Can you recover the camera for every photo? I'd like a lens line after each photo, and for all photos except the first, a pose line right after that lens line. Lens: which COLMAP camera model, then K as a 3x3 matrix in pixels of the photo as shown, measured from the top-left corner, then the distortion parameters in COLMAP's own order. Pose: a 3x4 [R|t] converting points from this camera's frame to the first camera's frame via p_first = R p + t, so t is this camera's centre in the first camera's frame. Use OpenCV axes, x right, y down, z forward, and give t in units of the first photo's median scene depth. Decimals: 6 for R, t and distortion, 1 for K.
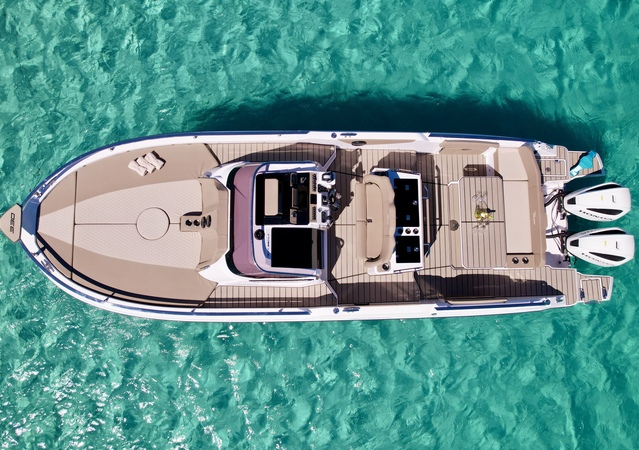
lens RADIAL K [[475.7, 0, 300.0], [0, 475.7, 224.1], [0, 0, 1]] dist [-0.008395, -0.003791]
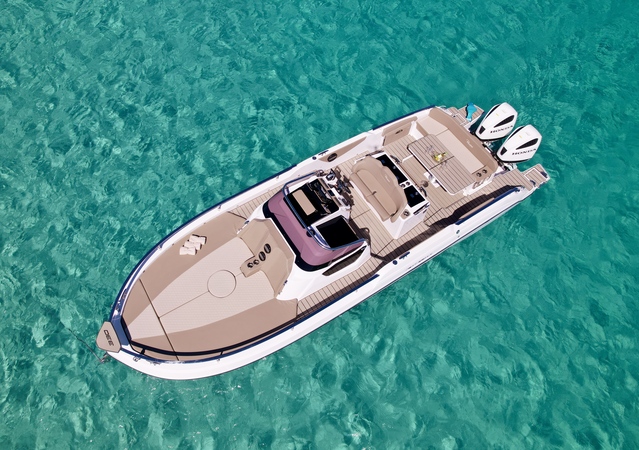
lens RADIAL K [[475.7, 0, 300.0], [0, 475.7, 224.1], [0, 0, 1]] dist [-0.008395, -0.003791]
pose [[0.851135, -0.452966, 0.265315, -0.391143], [0.519999, 0.796732, -0.307925, 0.339187], [-0.071905, 0.400049, 0.913669, -0.121493]]
